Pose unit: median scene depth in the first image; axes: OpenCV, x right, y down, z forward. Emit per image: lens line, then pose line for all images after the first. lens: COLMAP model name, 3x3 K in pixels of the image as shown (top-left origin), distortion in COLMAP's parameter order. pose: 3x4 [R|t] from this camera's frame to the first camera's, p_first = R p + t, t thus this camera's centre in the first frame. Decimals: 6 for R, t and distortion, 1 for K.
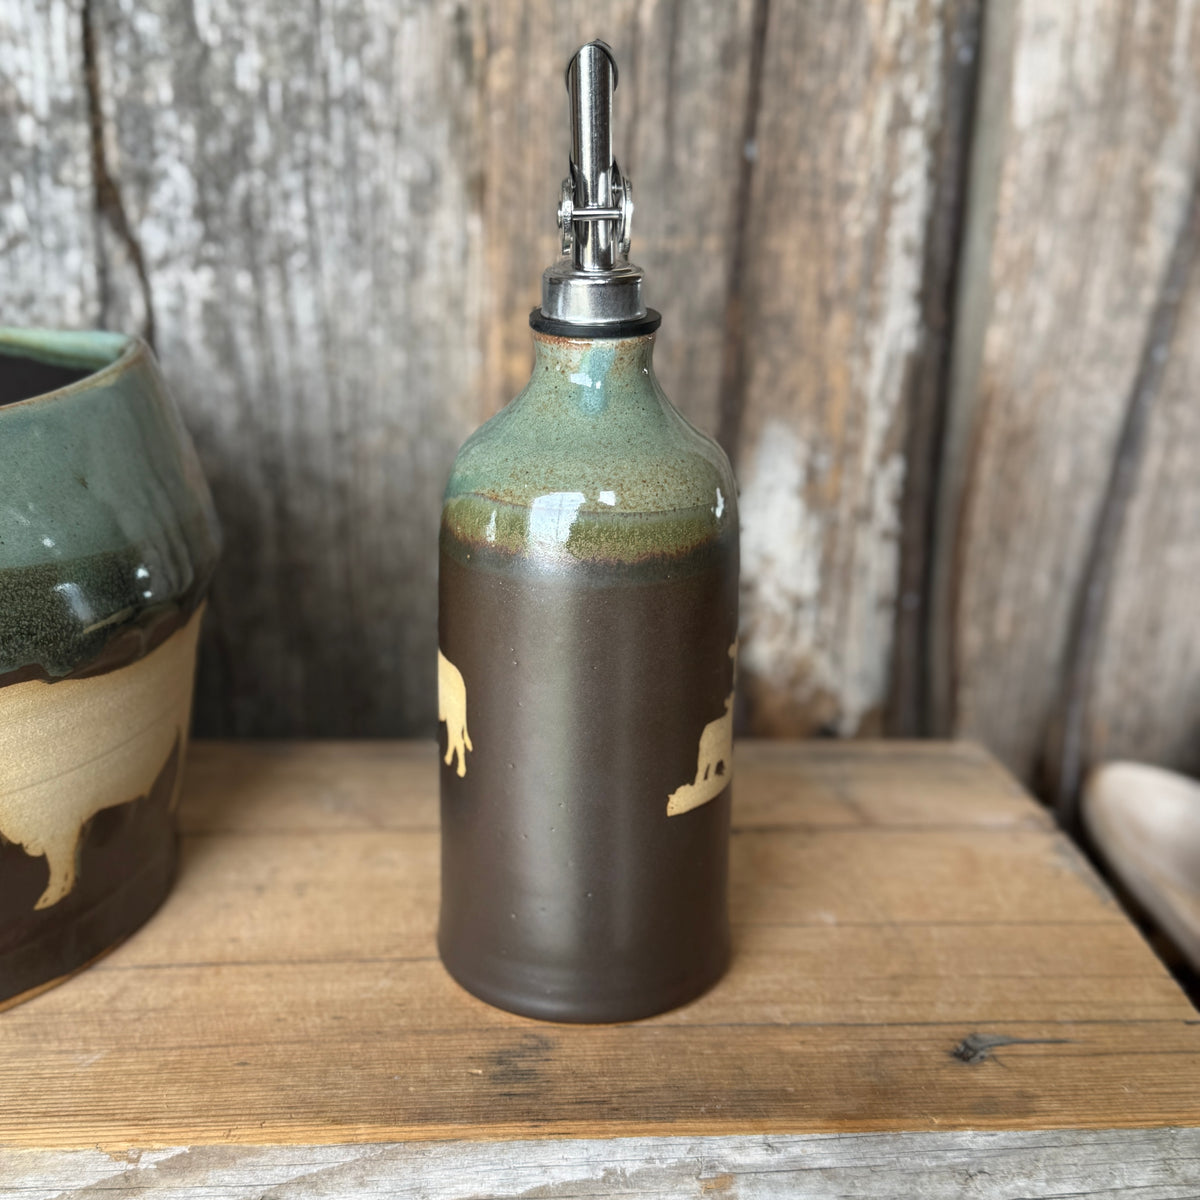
lens RADIAL K [[1677.3, 0, 602.3], [0, 1677.3, 609.9], [0, 0, 1]] dist [0.050698, 0.000000]
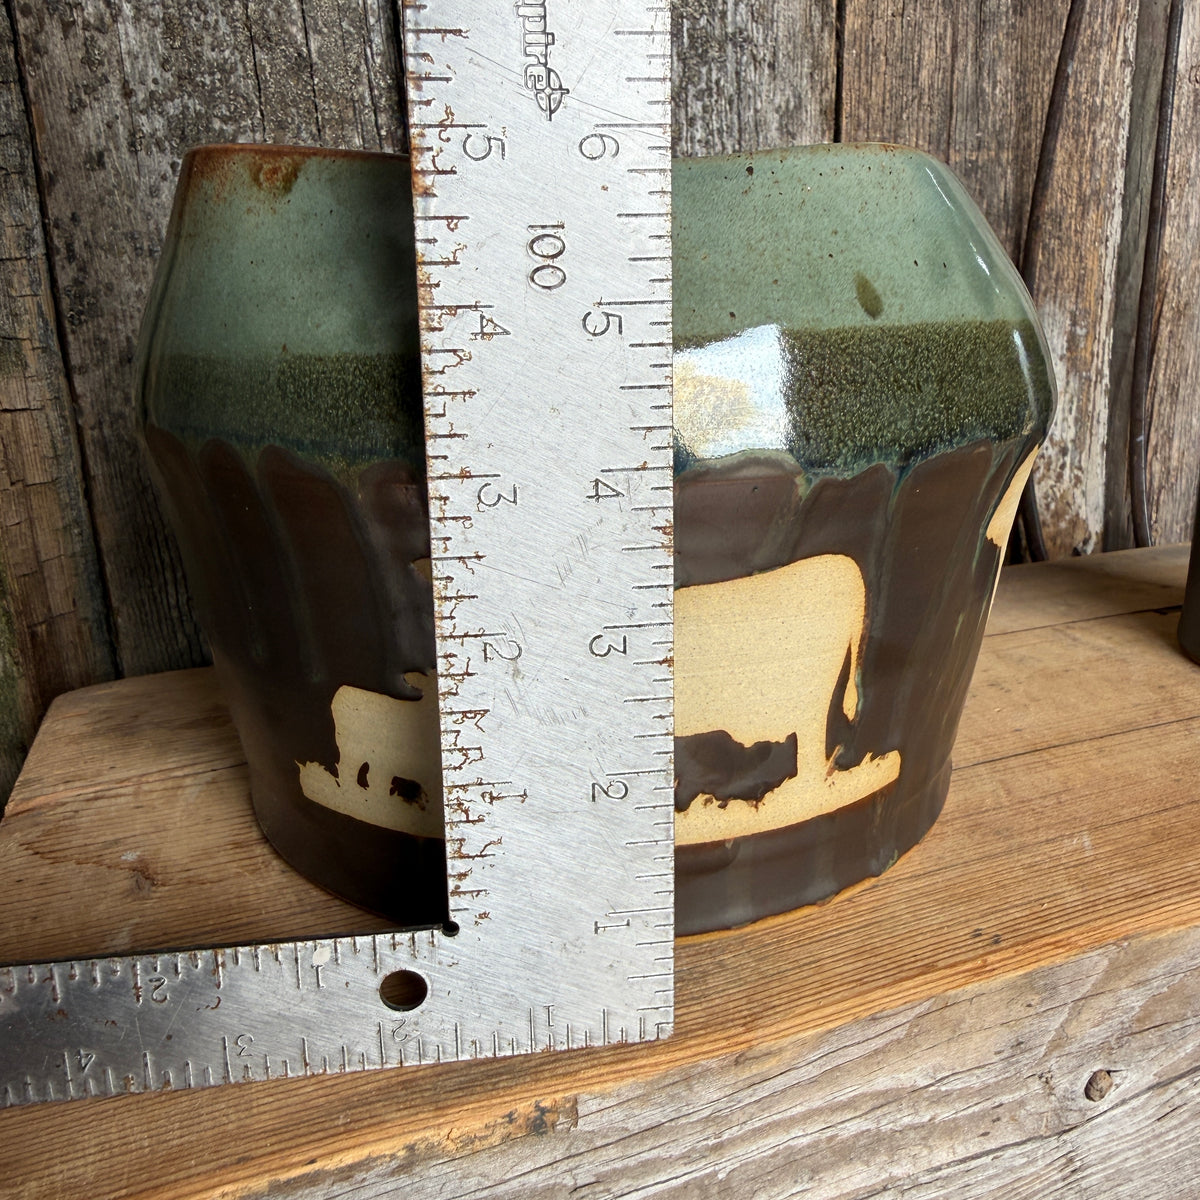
lens RADIAL K [[1166.1, 0, 590.2], [0, 1166.1, 531.8], [0, 0, 1]] dist [-0.018989, 0.000000]
pose [[0.959610, -0.112173, 0.258004, -0.491689], [0.129011, 0.990420, -0.049230, 0.059131], [-0.250010, 0.080527, 0.964889, 0.285154]]
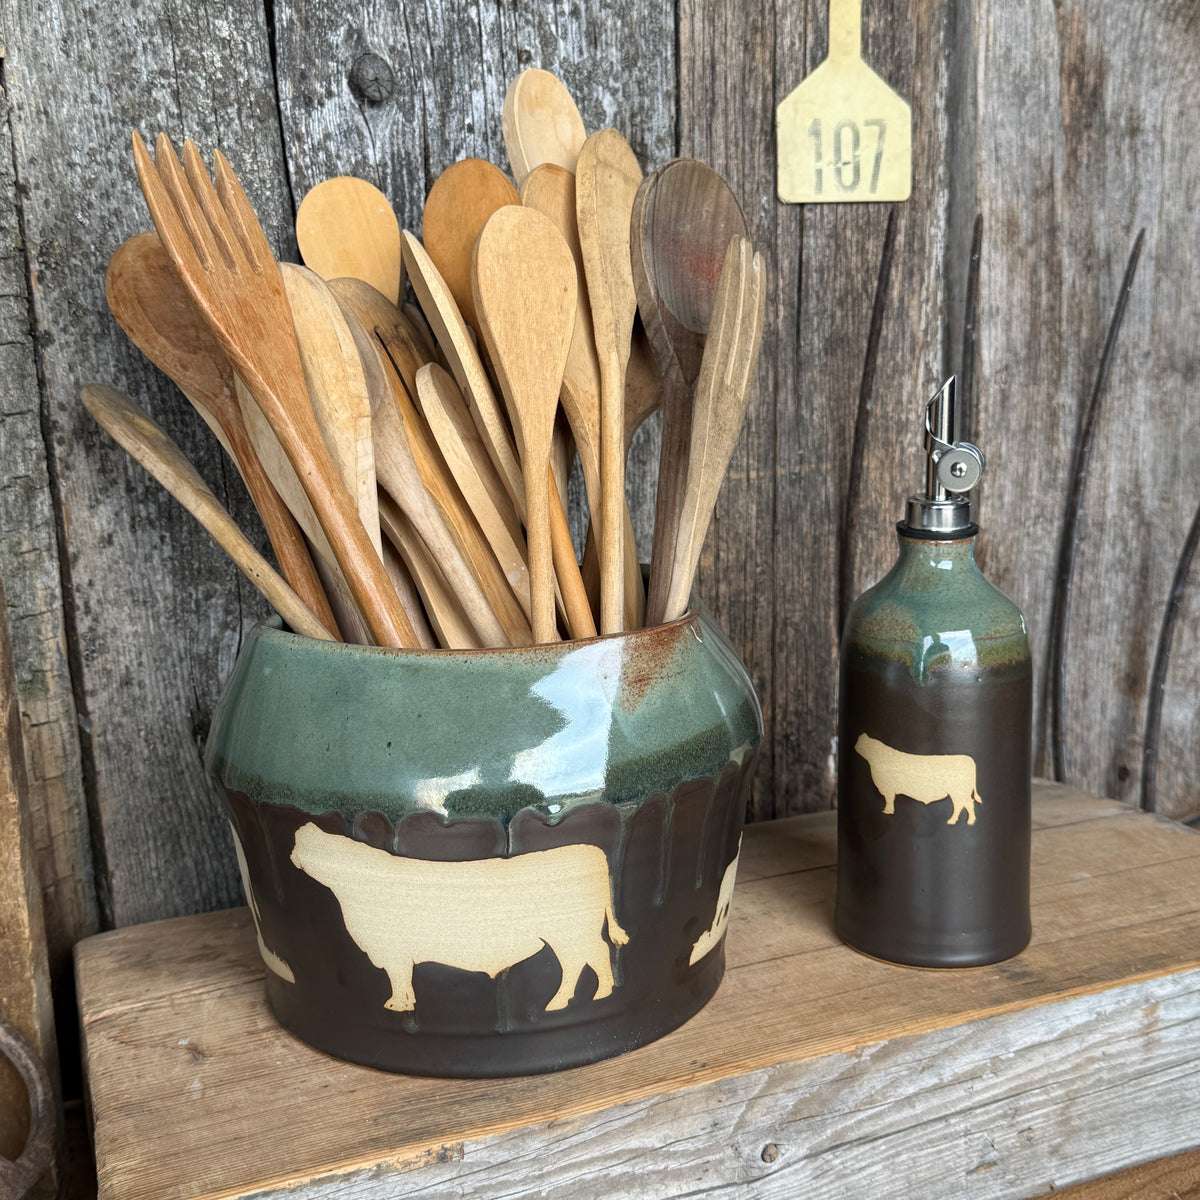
lens RADIAL K [[1661.5, 0, 602.4], [0, 1661.5, 591.4], [0, 0, 1]] dist [0.066792, 0.000000]
pose [[0.942080, -0.111507, 0.316308, -0.614176], [0.149502, 0.983849, -0.098437, 0.005540], [-0.300223, 0.140025, 0.943535, -0.319243]]
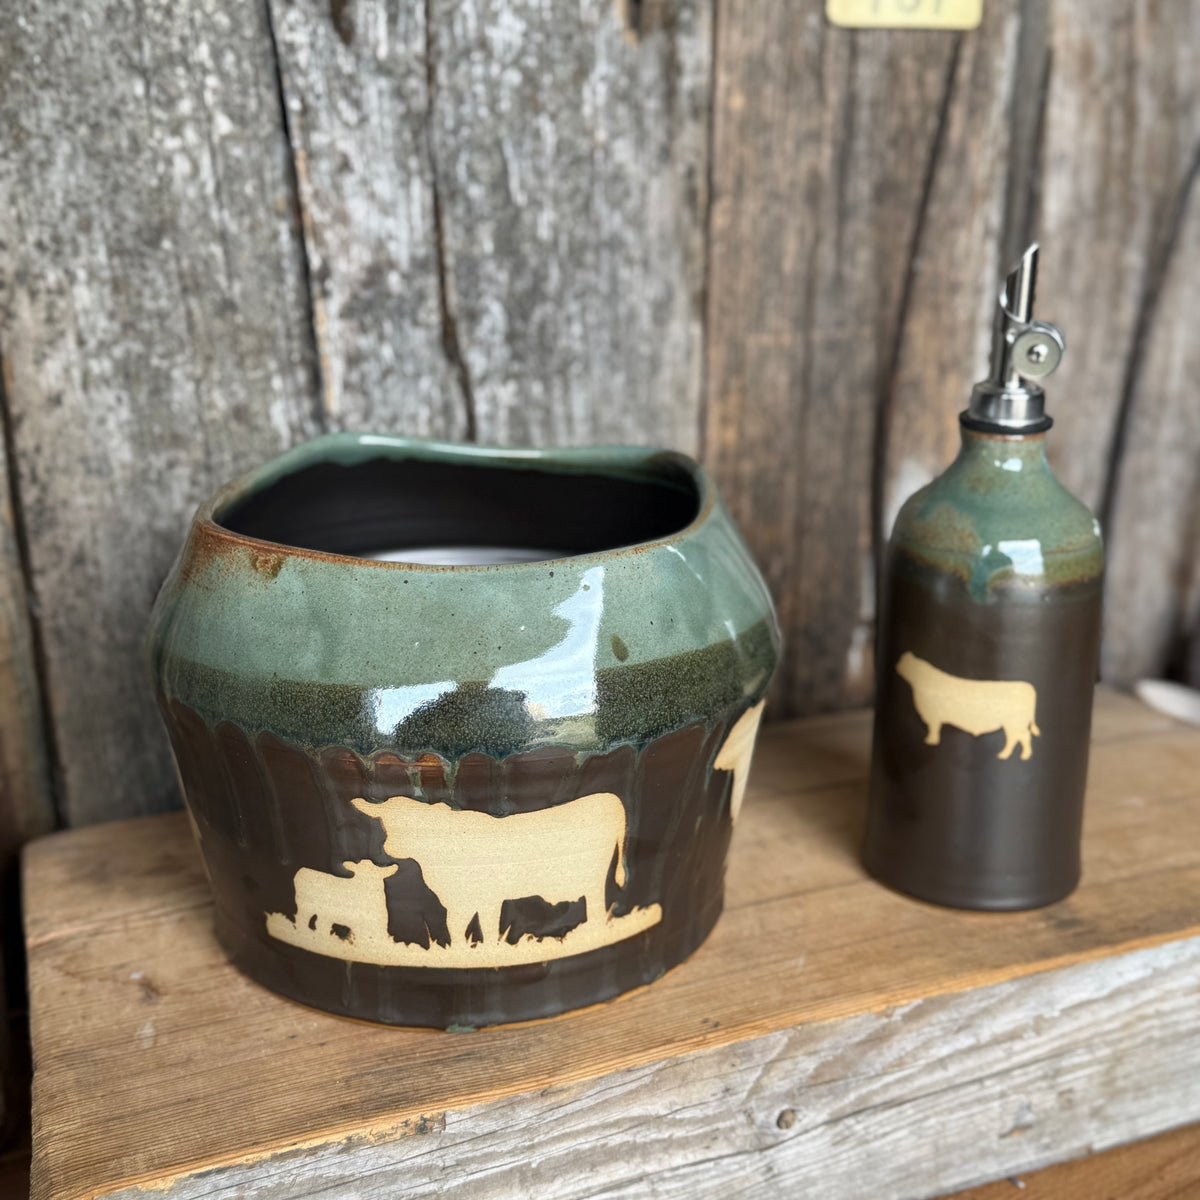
lens RADIAL K [[1661.5, 0, 594.2], [0, 1661.5, 605.9], [0, 0, 1]] dist [0.066792, 0.000000]
pose [[0.946290, -0.118187, 0.300943, -0.576290], [0.120479, 0.992655, 0.011003, -0.044420], [-0.300033, 0.025845, 0.953579, -0.191497]]
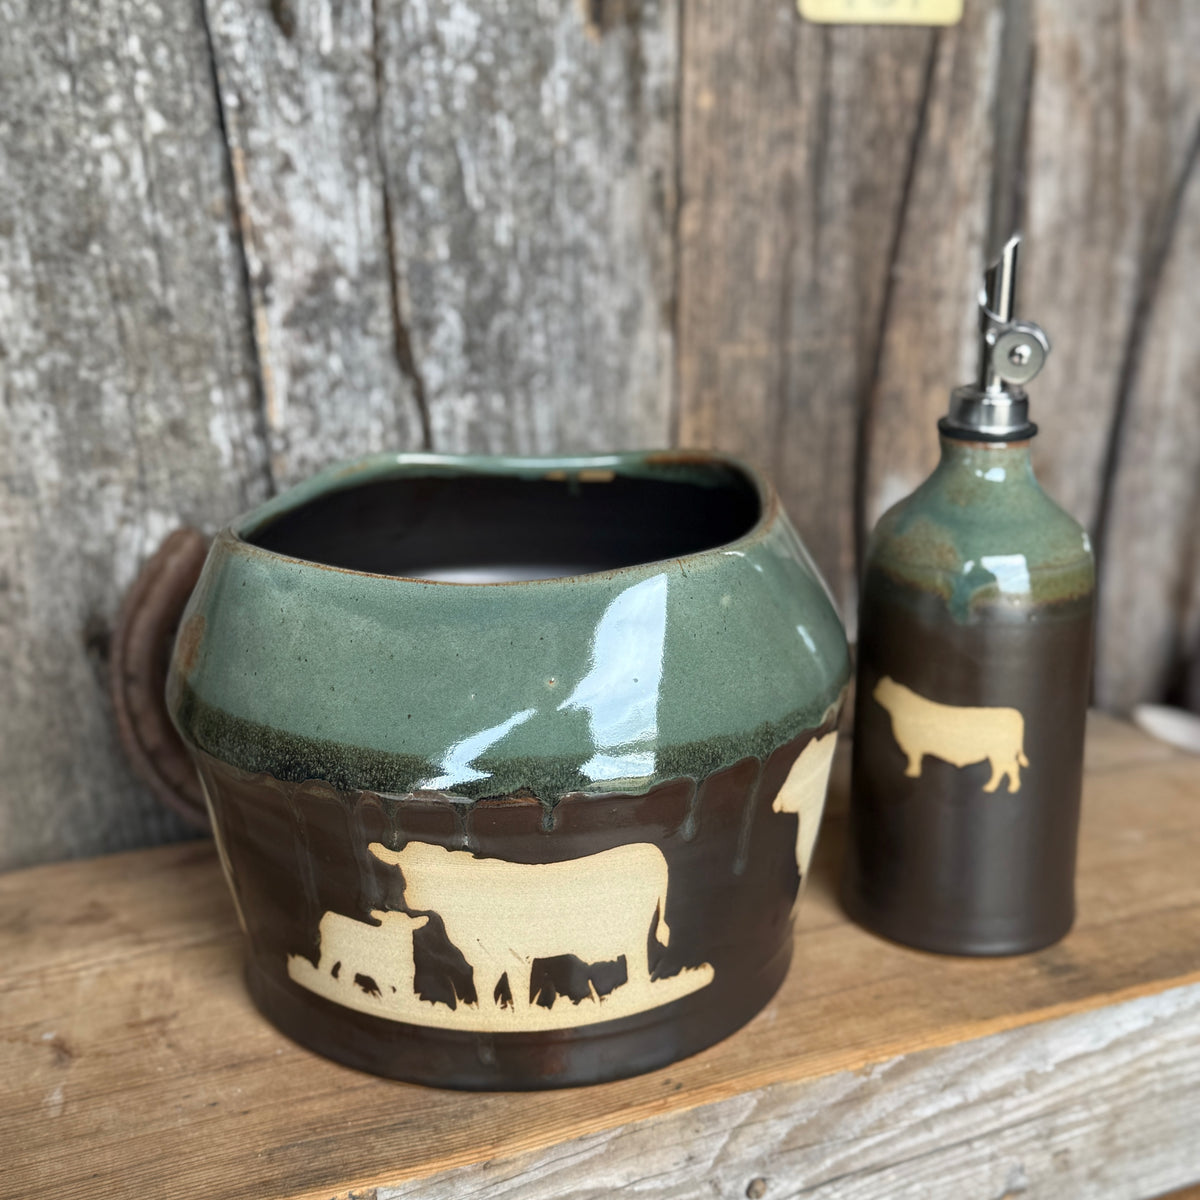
lens RADIAL K [[1661.5, 0, 602.0], [0, 1661.5, 600.2], [0, 0, 1]] dist [0.066792, 0.000000]
pose [[0.944410, -0.118824, 0.306547, -0.530511], [0.127785, 0.991759, -0.009254, -0.037583], [-0.302921, 0.047911, 0.951810, -0.133279]]
